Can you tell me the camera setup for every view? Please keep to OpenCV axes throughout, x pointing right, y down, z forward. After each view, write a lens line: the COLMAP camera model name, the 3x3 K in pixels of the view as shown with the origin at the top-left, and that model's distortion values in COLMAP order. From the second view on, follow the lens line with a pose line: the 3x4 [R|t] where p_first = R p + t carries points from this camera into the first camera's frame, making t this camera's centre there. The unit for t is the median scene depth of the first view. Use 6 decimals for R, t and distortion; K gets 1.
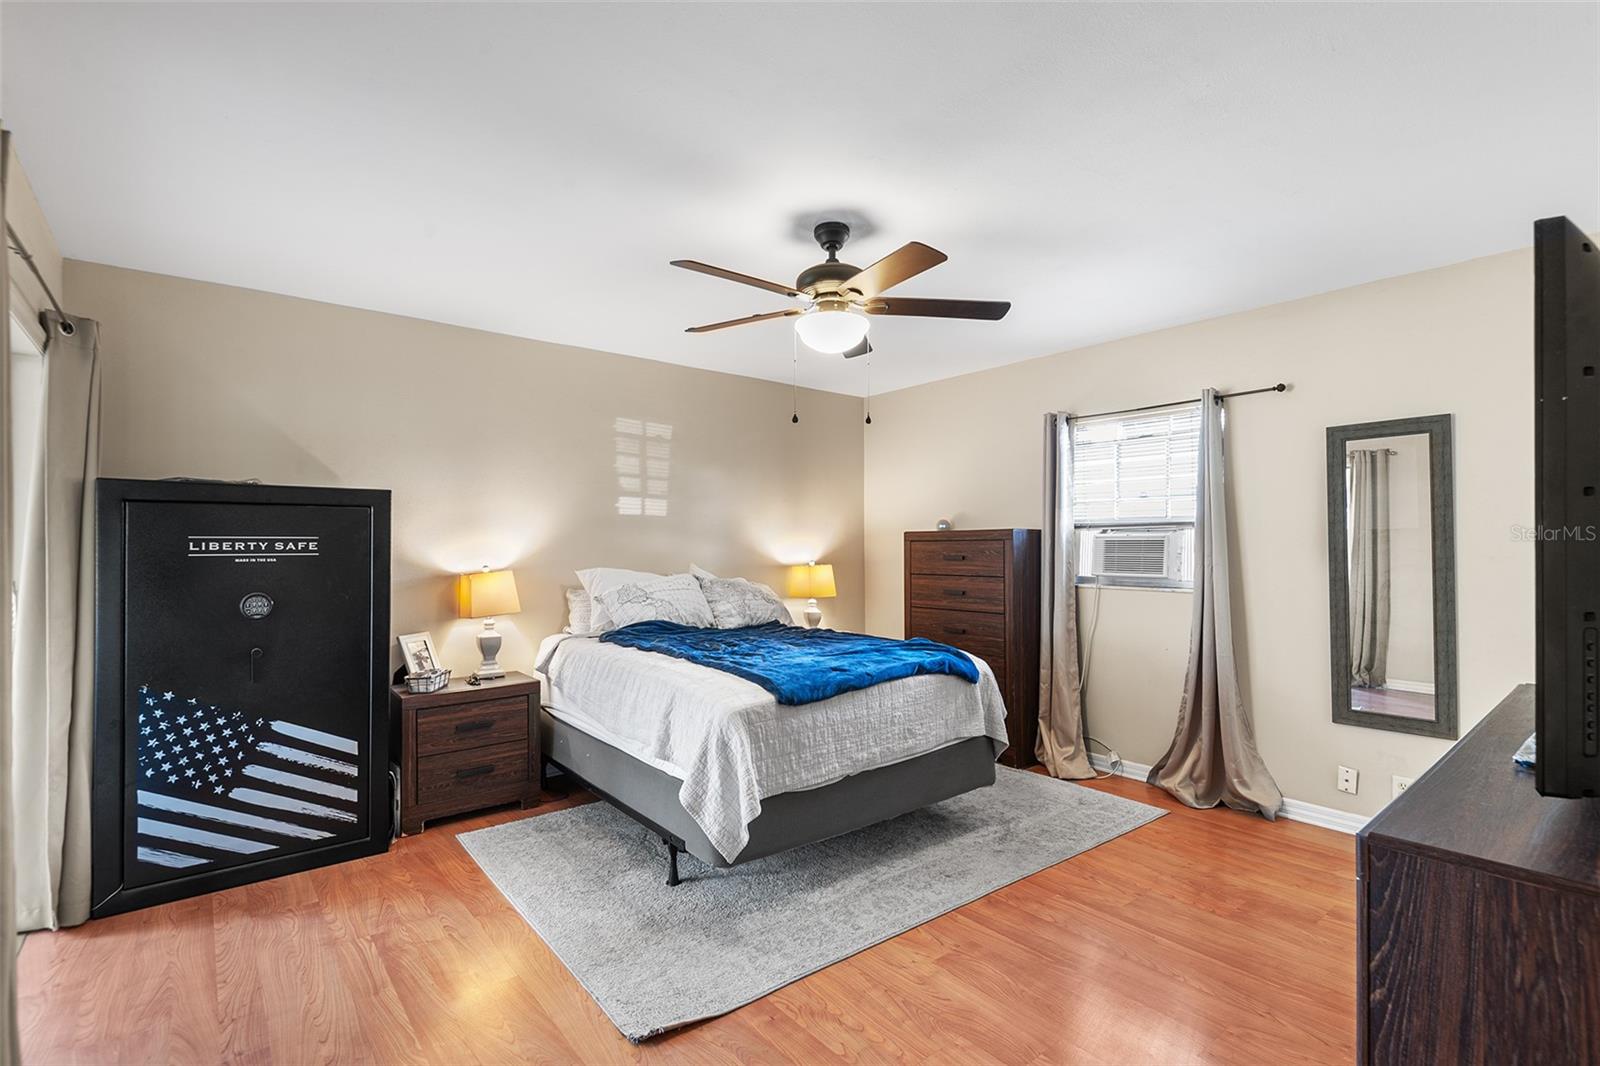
lens RADIAL K [[737.3, 0, 803.6], [0, 737.3, 545.6], [0, 0, 1]] dist [0.041503, -0.022785]
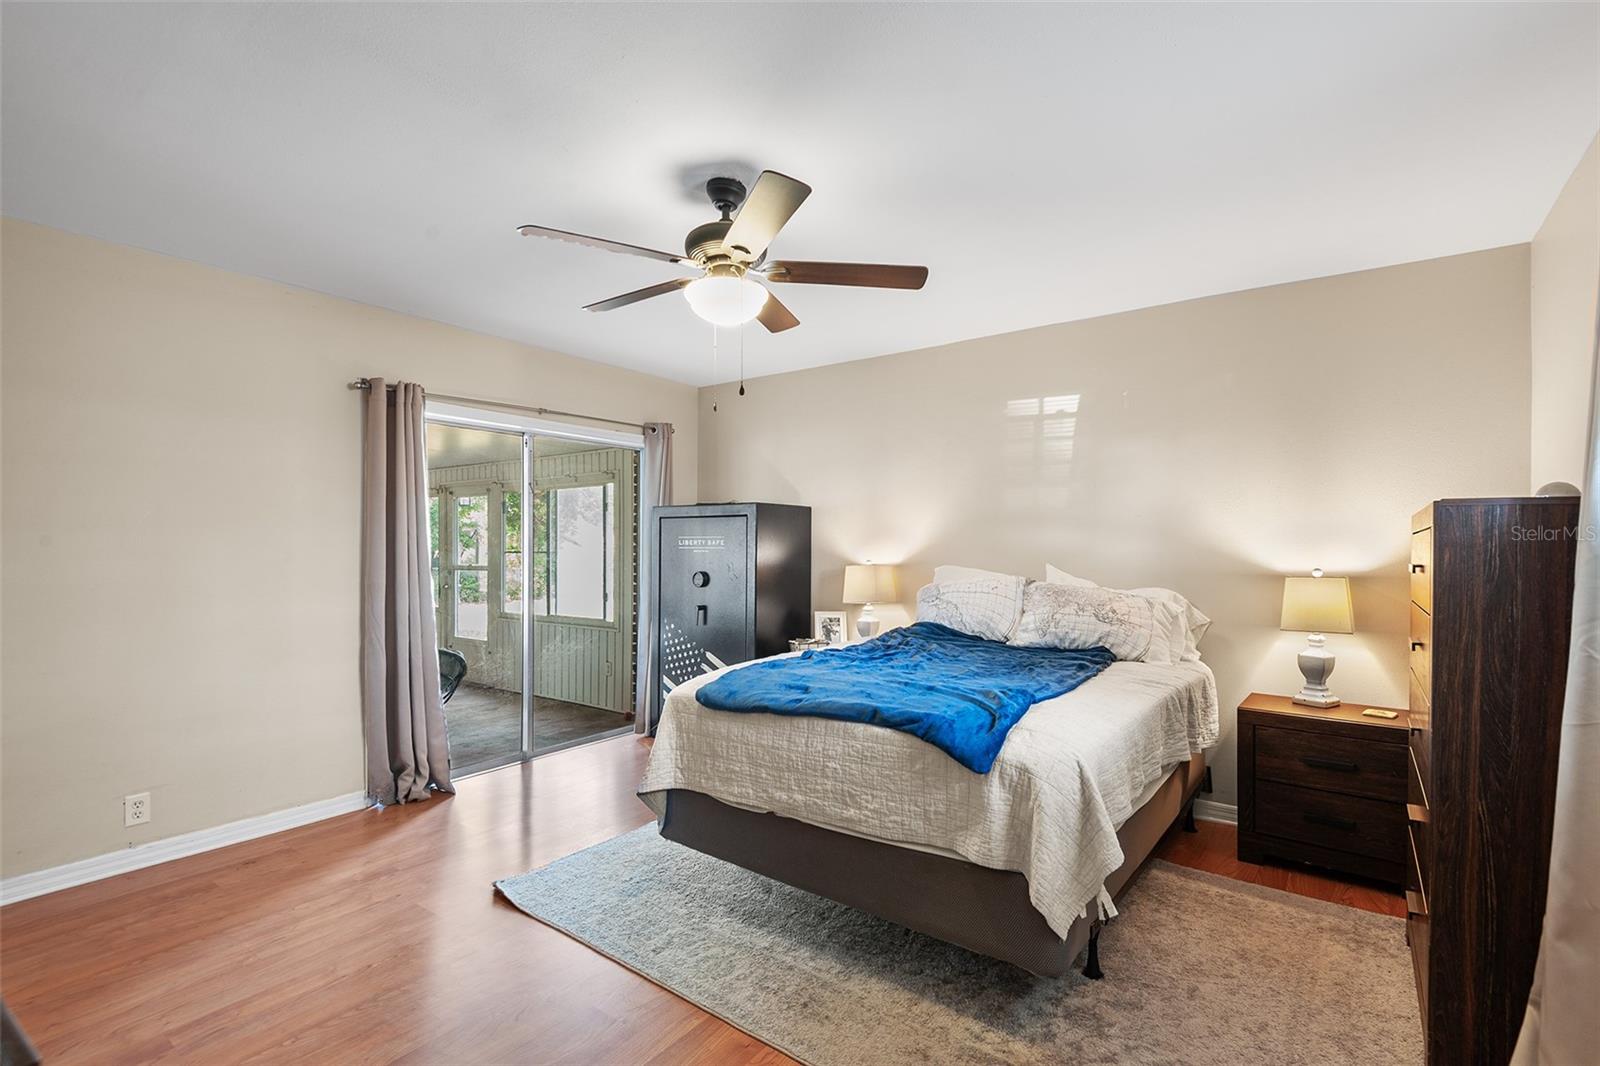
lens RADIAL K [[745.3, 0, 802.5], [0, 745.3, 553.8], [0, 0, 1]] dist [0.042829, -0.023136]
pose [[0.241084, 0.013561, -0.970410, 0.883362], [-0.005810, 0.999905, 0.012530, 0.005467], [0.970487, 0.002618, 0.241140, 0.820429]]
